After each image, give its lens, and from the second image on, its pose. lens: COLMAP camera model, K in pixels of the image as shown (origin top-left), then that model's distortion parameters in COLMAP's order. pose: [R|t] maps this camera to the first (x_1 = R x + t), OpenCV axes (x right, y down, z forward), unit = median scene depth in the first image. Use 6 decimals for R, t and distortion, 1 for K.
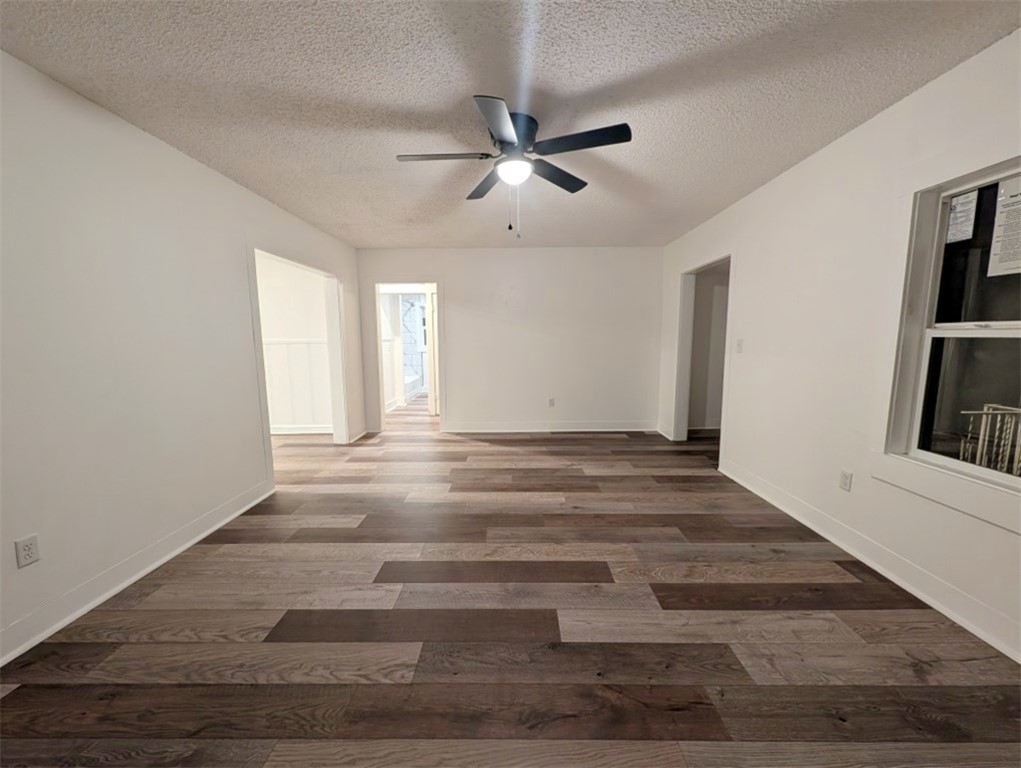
lens RADIAL K [[390.7, 0, 510.5], [0, 390.7, 384.0], [0, 0, 1]] dist [-0.001458, 0.000498]
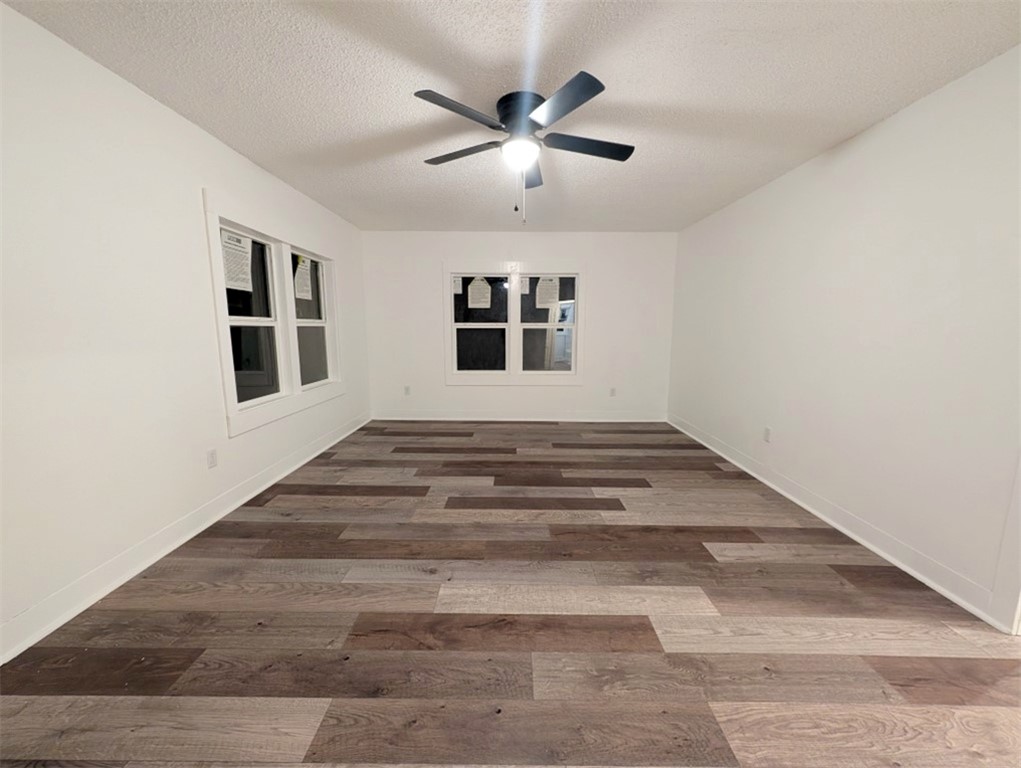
lens RADIAL K [[390.7, 0, 510.5], [0, 390.7, 384.0], [0, 0, 1]] dist [-0.001458, 0.000498]
pose [[-0.999966, 0.004040, -0.007138, 0.041055], [0.002045, 0.965579, 0.260102, -0.224548], [0.007943, 0.260078, -0.965555, 1.943964]]
